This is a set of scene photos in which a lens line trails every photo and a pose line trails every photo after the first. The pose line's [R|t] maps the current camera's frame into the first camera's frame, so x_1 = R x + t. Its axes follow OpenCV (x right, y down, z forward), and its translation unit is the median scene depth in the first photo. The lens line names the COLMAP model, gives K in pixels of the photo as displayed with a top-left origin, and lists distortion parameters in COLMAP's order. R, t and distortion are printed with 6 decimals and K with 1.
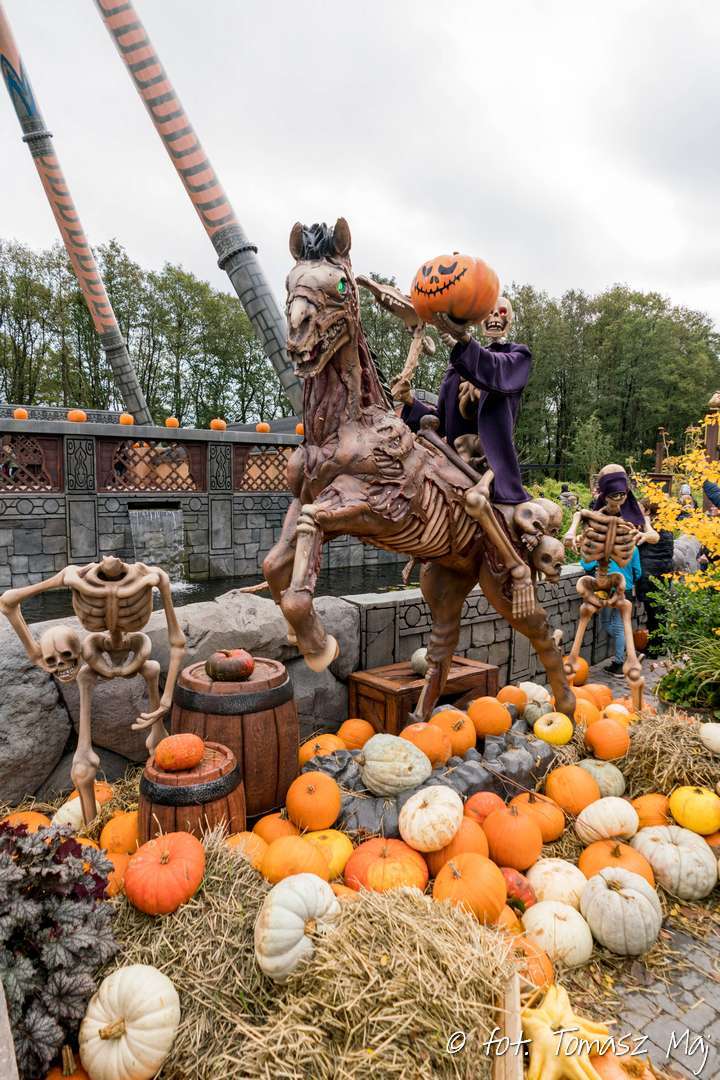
lens RADIAL K [[625.0, 0, 360.0], [0, 625.0, 540.0], [0, 0, 1]] dist [-0.022667, 0.000929]
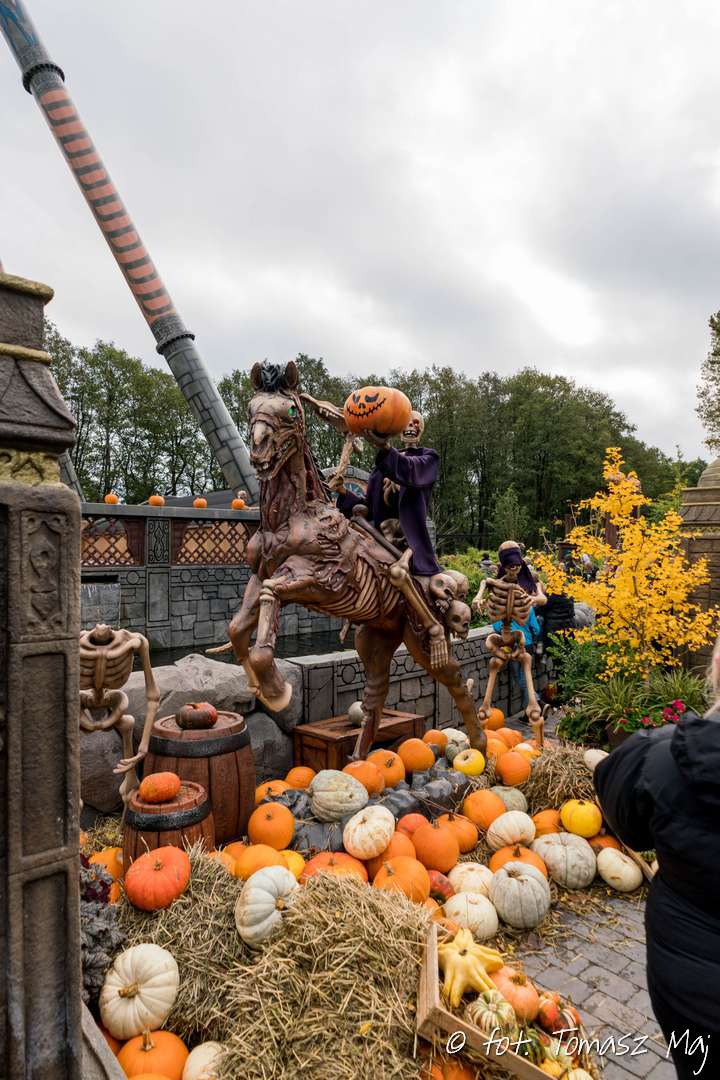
lens RADIAL K [[625.0, 0, 360.0], [0, 625.0, 540.0], [0, 0, 1]] dist [-0.022667, 0.000929]
pose [[0.993728, -0.010002, 0.111378, -0.029800], [0.022240, 0.993772, -0.109186, 0.005442], [-0.109593, 0.110979, 0.987762, -0.235952]]
